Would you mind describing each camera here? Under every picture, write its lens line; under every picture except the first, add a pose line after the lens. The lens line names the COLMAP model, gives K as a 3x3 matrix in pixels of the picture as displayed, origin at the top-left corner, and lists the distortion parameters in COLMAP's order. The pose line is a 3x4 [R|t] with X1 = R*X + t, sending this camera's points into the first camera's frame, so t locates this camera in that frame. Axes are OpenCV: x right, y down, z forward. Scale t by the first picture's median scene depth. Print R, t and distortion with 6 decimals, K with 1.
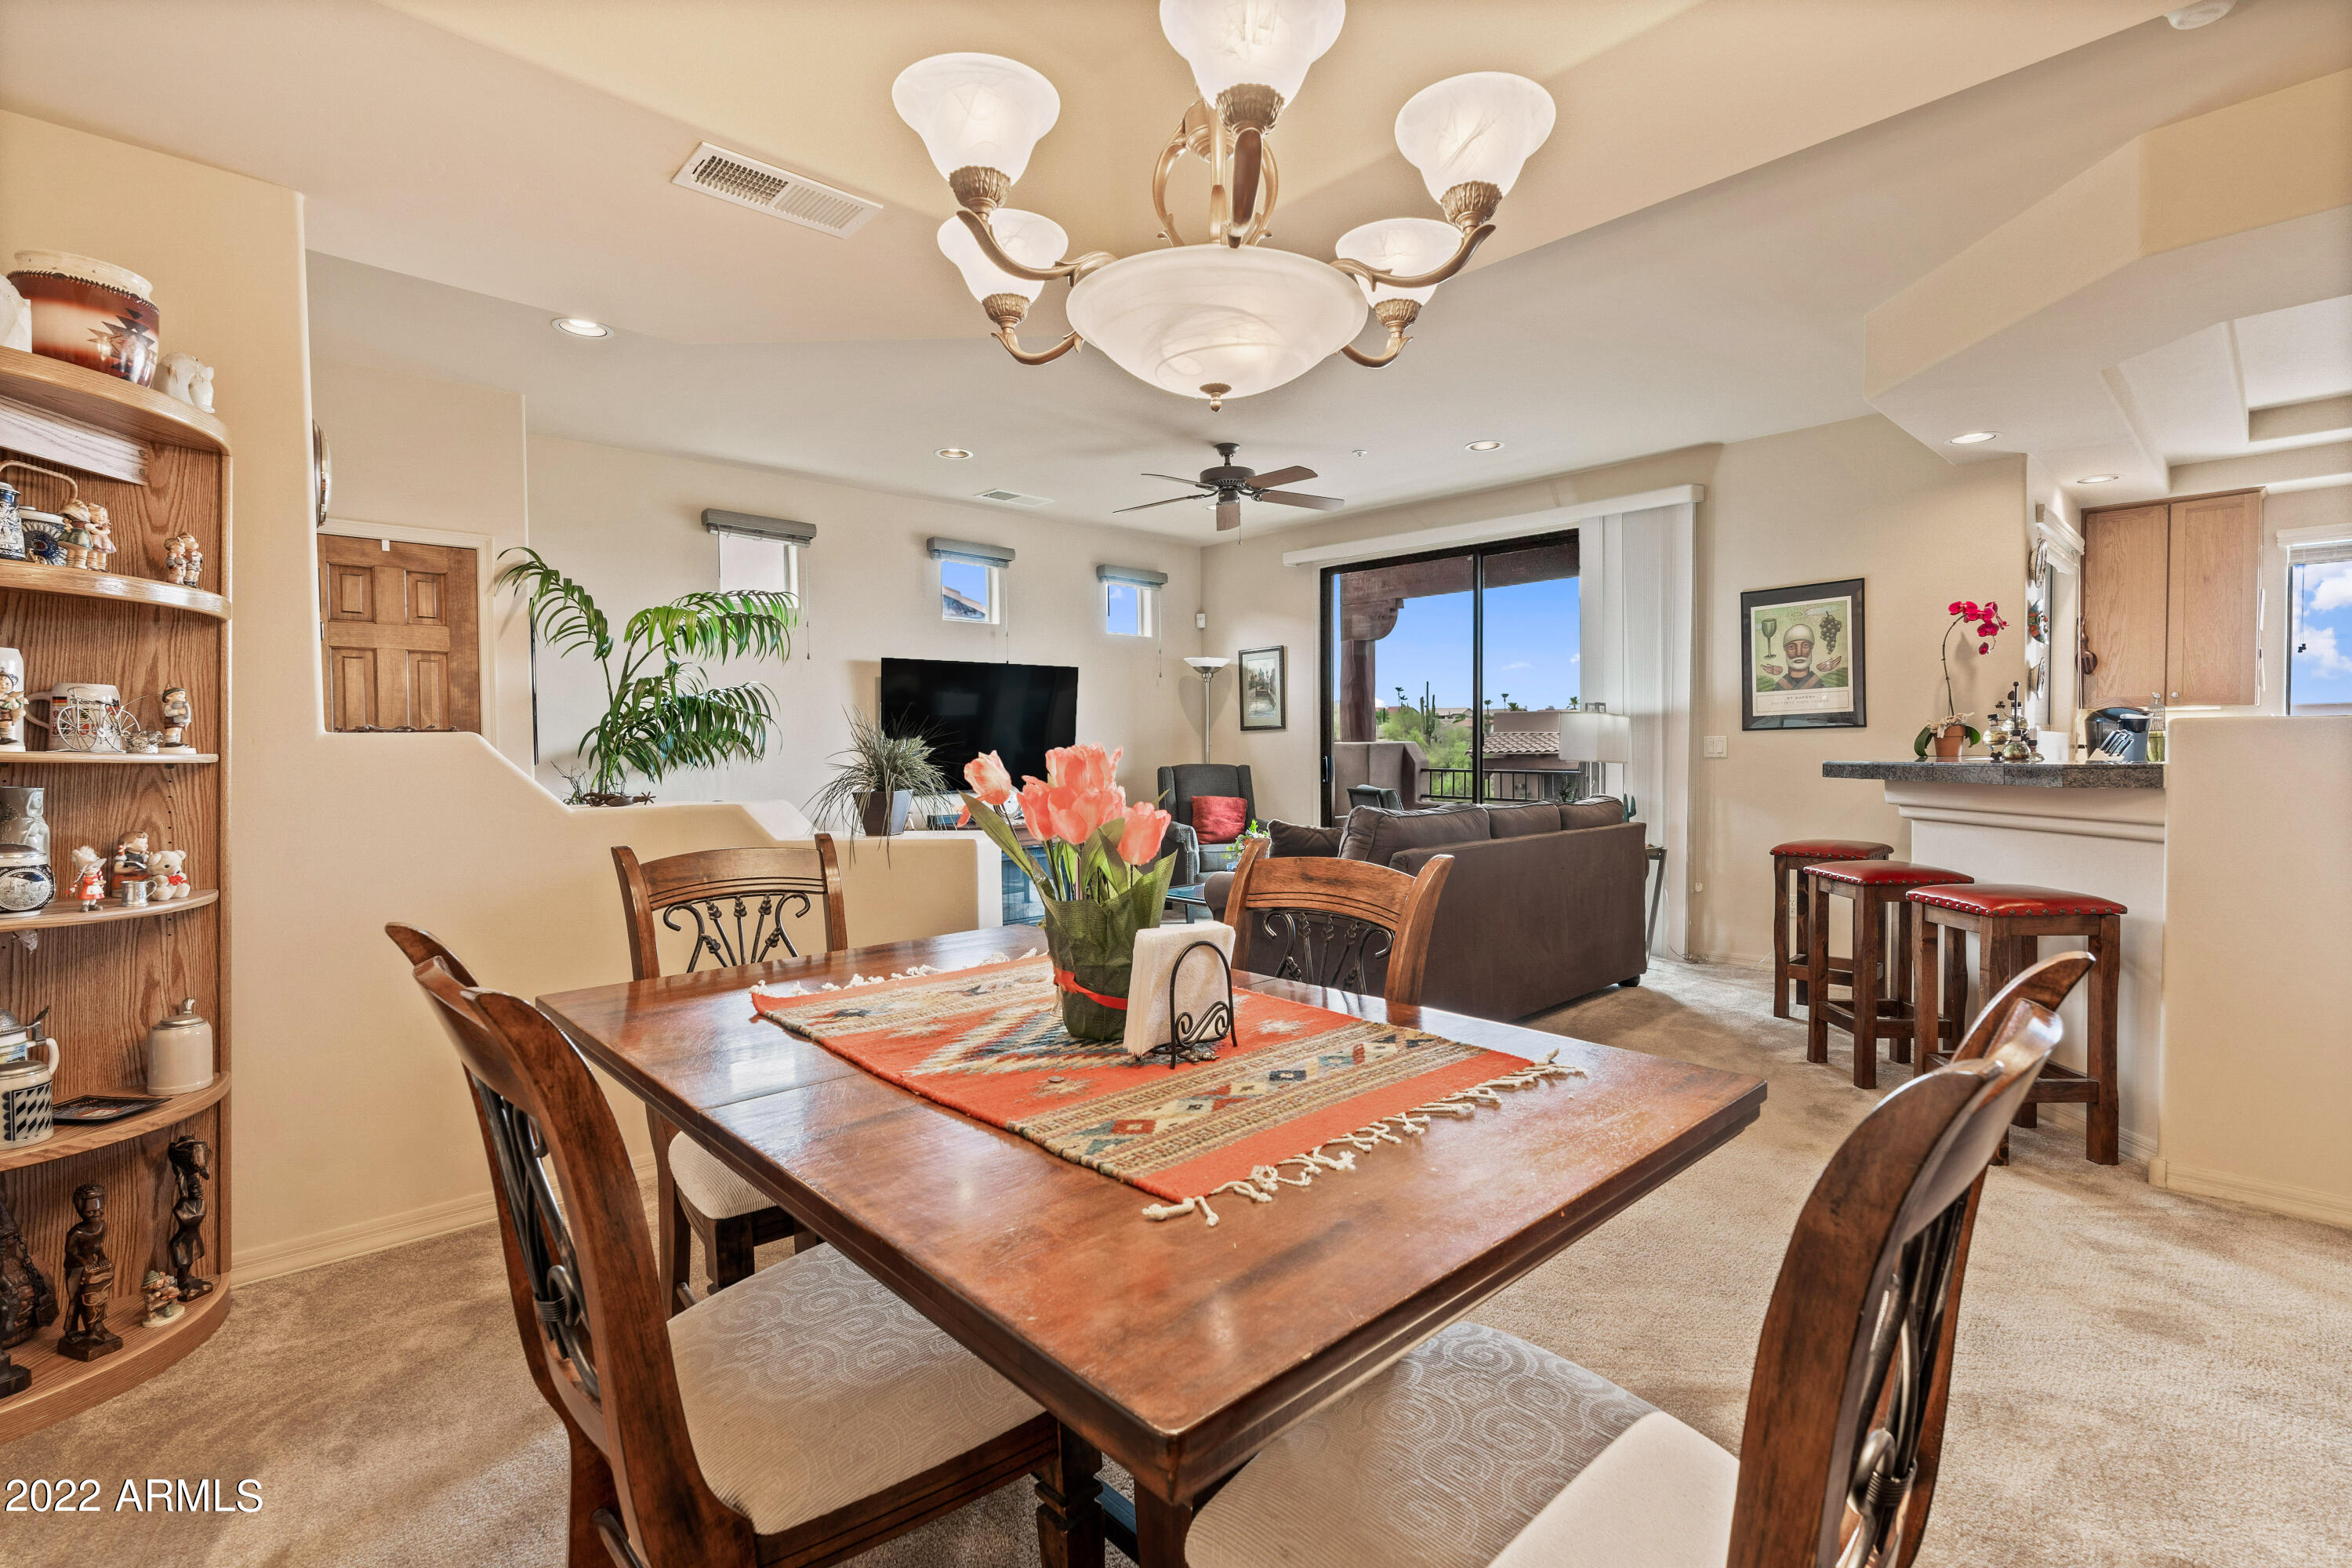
lens RADIAL K [[1063.4, 0, 1152.9], [0, 1063.4, 782.9], [0, 0, 1]] dist [-0.016356, -0.000332]
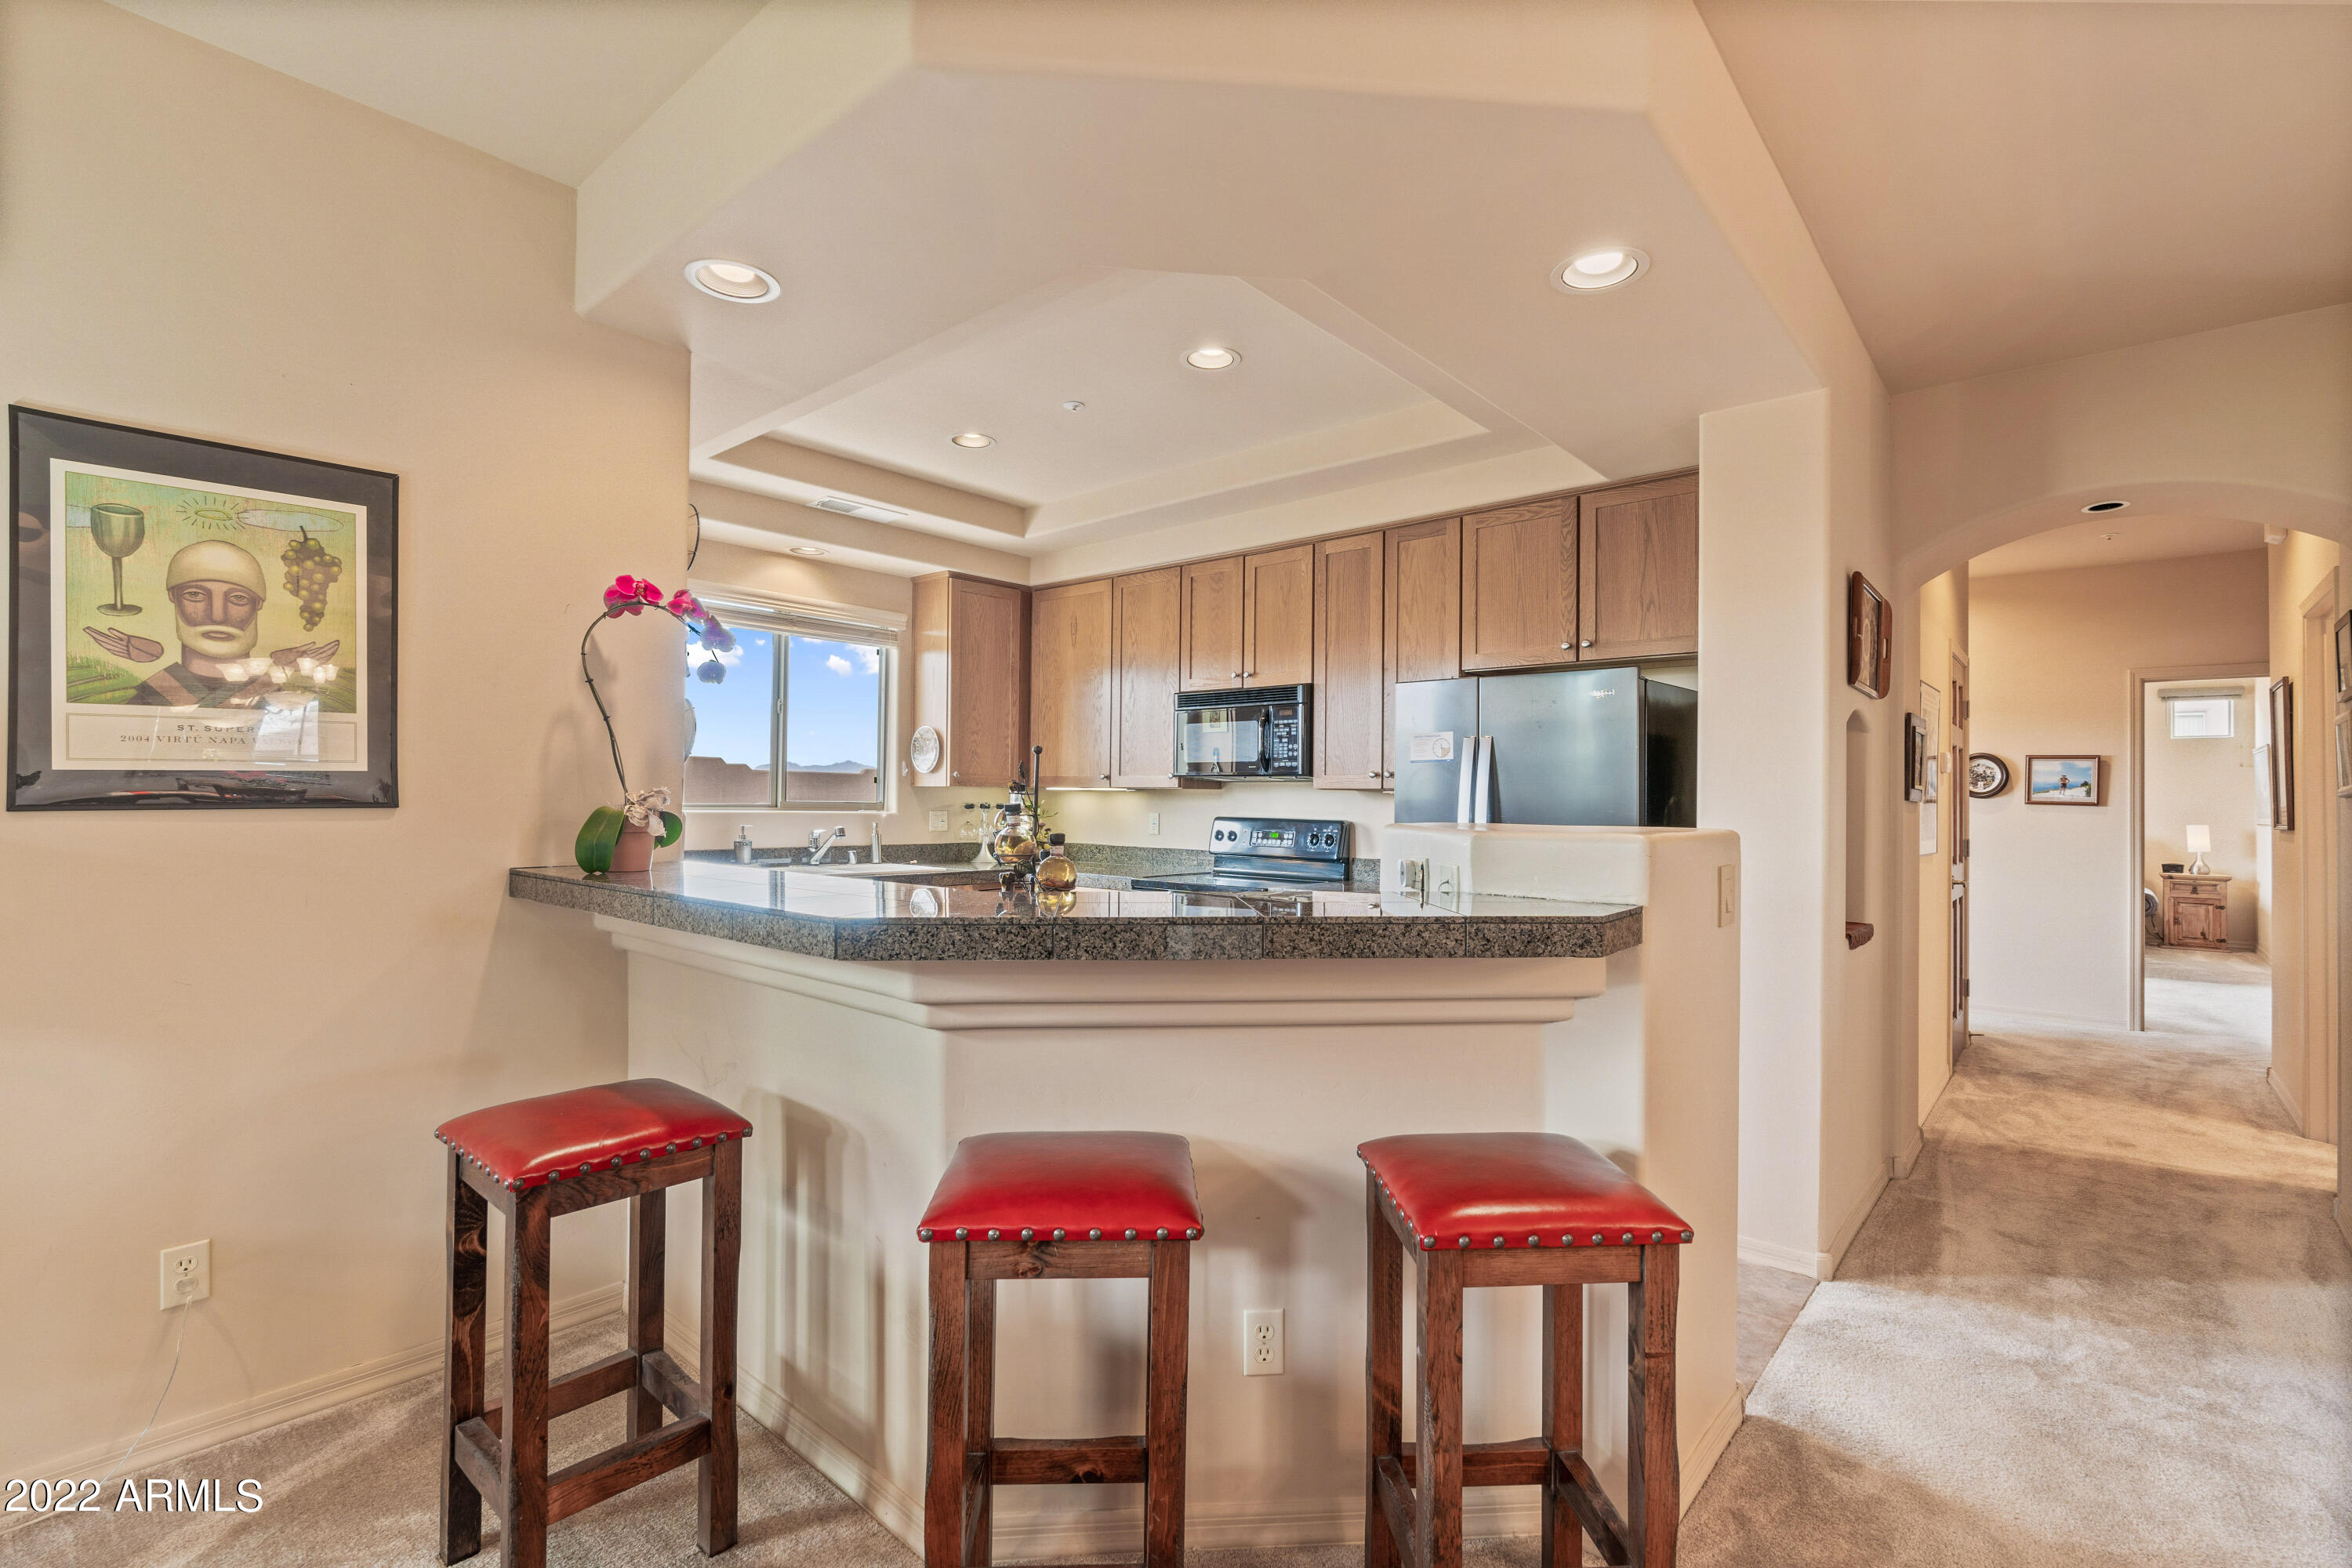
lens RADIAL K [[1063.4, 0, 1187.7], [0, 1063.4, 789.1], [0, 0, 1]] dist [-0.016356, -0.000332]
pose [[-0.134610, 0.021122, 0.990673, 0.142149], [0.020052, 0.999626, -0.018589, -0.034565], [-0.990696, 0.017363, -0.134984, 0.550657]]
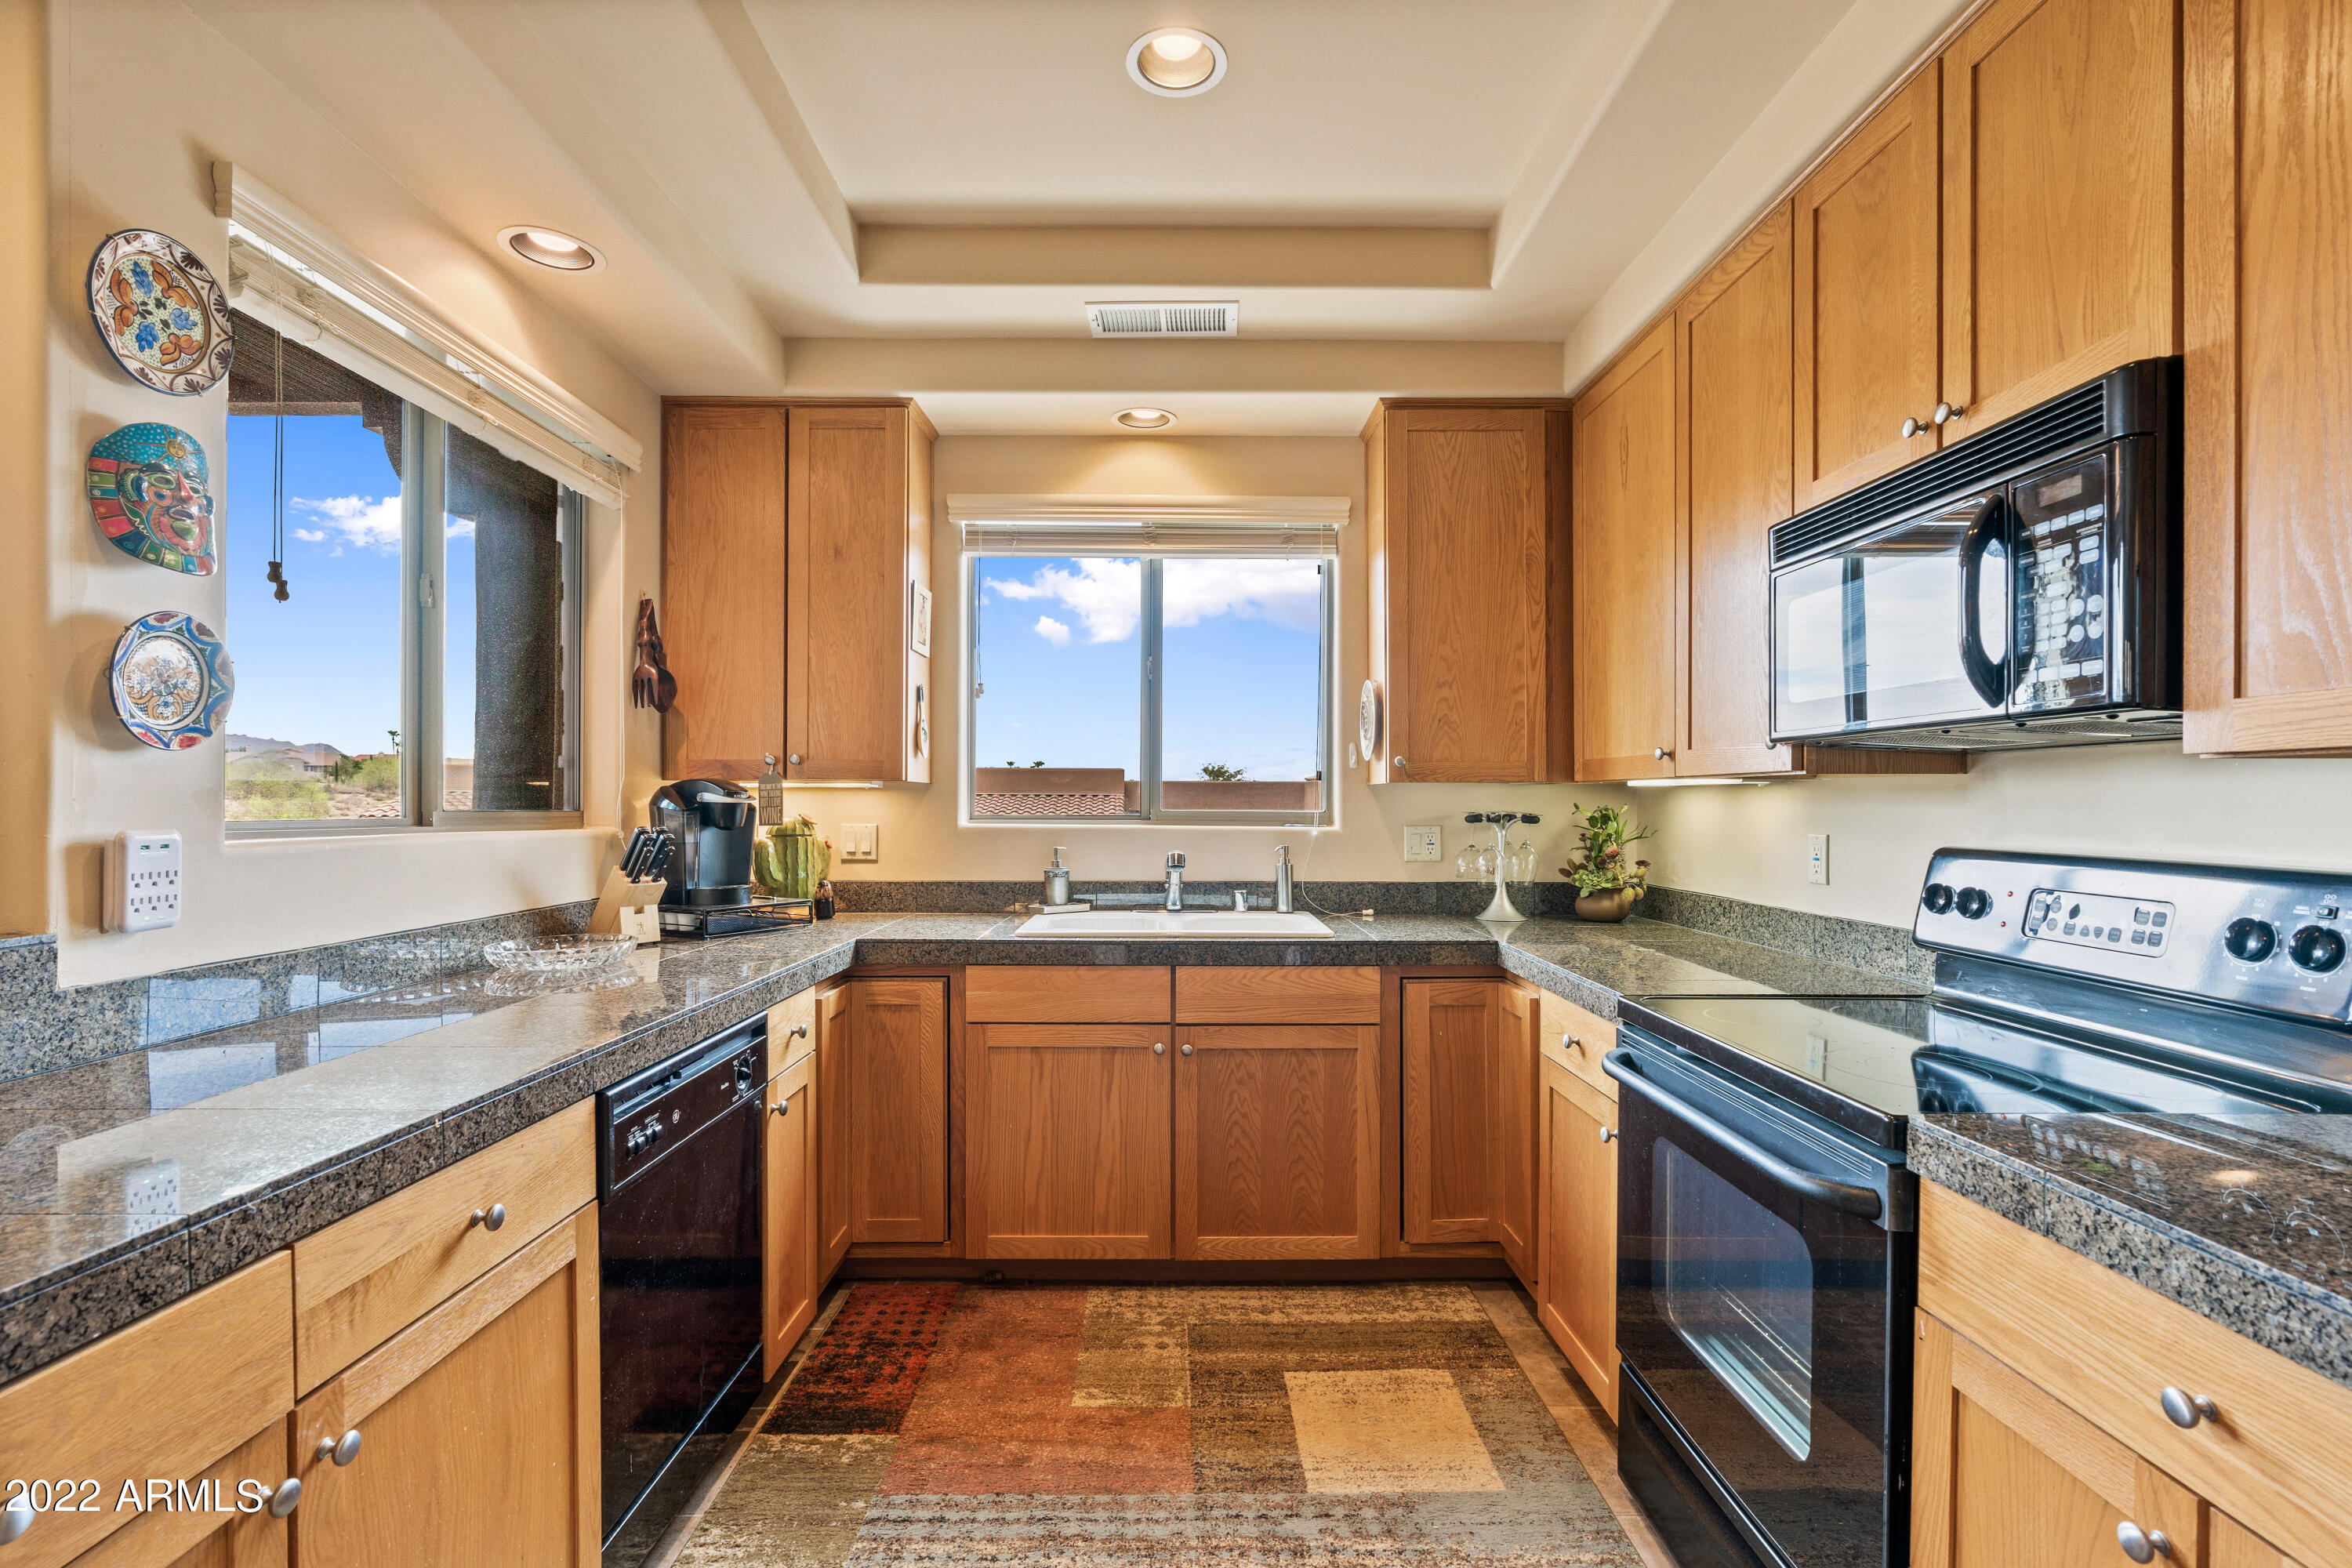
lens RADIAL K [[1063.4, 0, 1216.0], [0, 1063.4, 796.8], [0, 0, 1]] dist [-0.016356, -0.000332]
pose [[0.649203, 0.019082, 0.760375, 0.567915], [0.012607, 0.999278, -0.035842, -0.034153], [-0.760510, 0.032855, 0.648494, 0.387566]]
